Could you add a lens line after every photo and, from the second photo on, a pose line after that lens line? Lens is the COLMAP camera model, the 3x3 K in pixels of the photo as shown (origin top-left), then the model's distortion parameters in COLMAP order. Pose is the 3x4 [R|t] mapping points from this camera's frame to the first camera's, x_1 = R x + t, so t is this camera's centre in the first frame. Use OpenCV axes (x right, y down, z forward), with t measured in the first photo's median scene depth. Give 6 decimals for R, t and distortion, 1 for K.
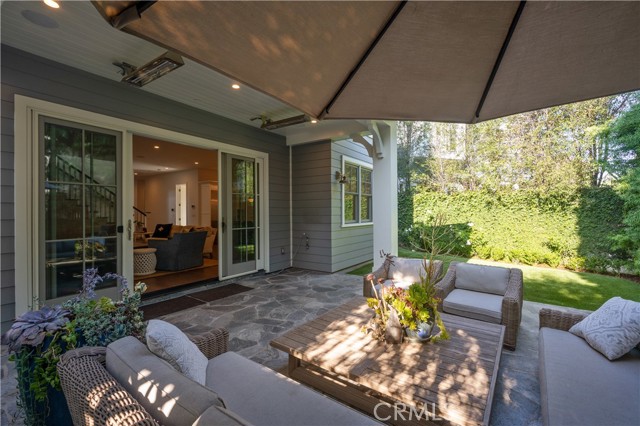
lens RADIAL K [[284.9, 0, 320.5], [0, 284.9, 213.3], [0, 0, 1]] dist [0.000997, 0.000100]
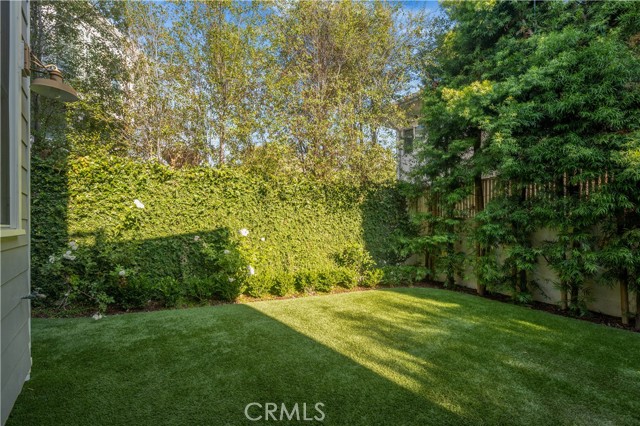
lens RADIAL K [[293.1, 0, 320.8], [0, 293.1, 216.2], [0, 0, 1]] dist [0.005180, 0.000551]
pose [[0.301655, 0.025973, 0.953063, 0.098678], [0.003406, 0.999593, -0.028319, 0.031961], [-0.953411, 0.011789, 0.301444, 0.856314]]
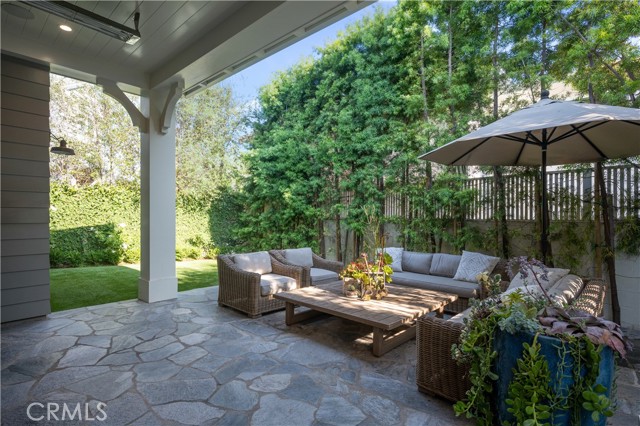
lens RADIAL K [[321.6, 0, 320.2], [0, 321.6, 215.8], [0, 0, 1]] dist [0.000460, -0.000047]
pose [[0.132964, 0.004526, 0.991111, -0.425598], [-0.005906, 0.999975, -0.003774, 0.013233], [-0.991103, -0.005352, 0.132987, 0.330905]]
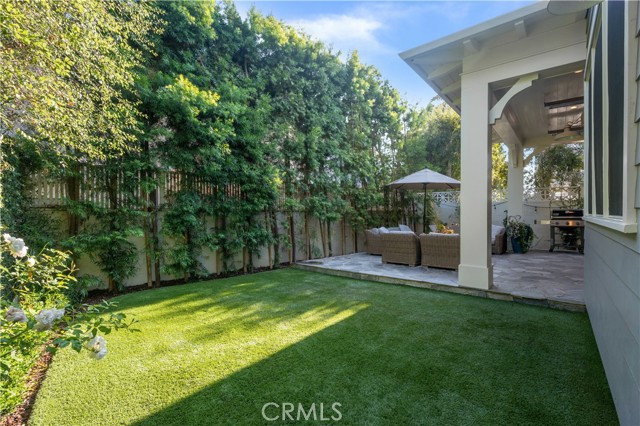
lens RADIAL K [[293.1, 0, 317.4], [0, 293.1, 217.1], [0, 0, 1]] dist [0.005180, 0.000551]
pose [[-0.996503, 0.008943, 0.083072, 0.440196], [0.009496, 0.999935, 0.006267, 0.033018], [-0.083010, 0.007034, -0.996524, 1.368800]]
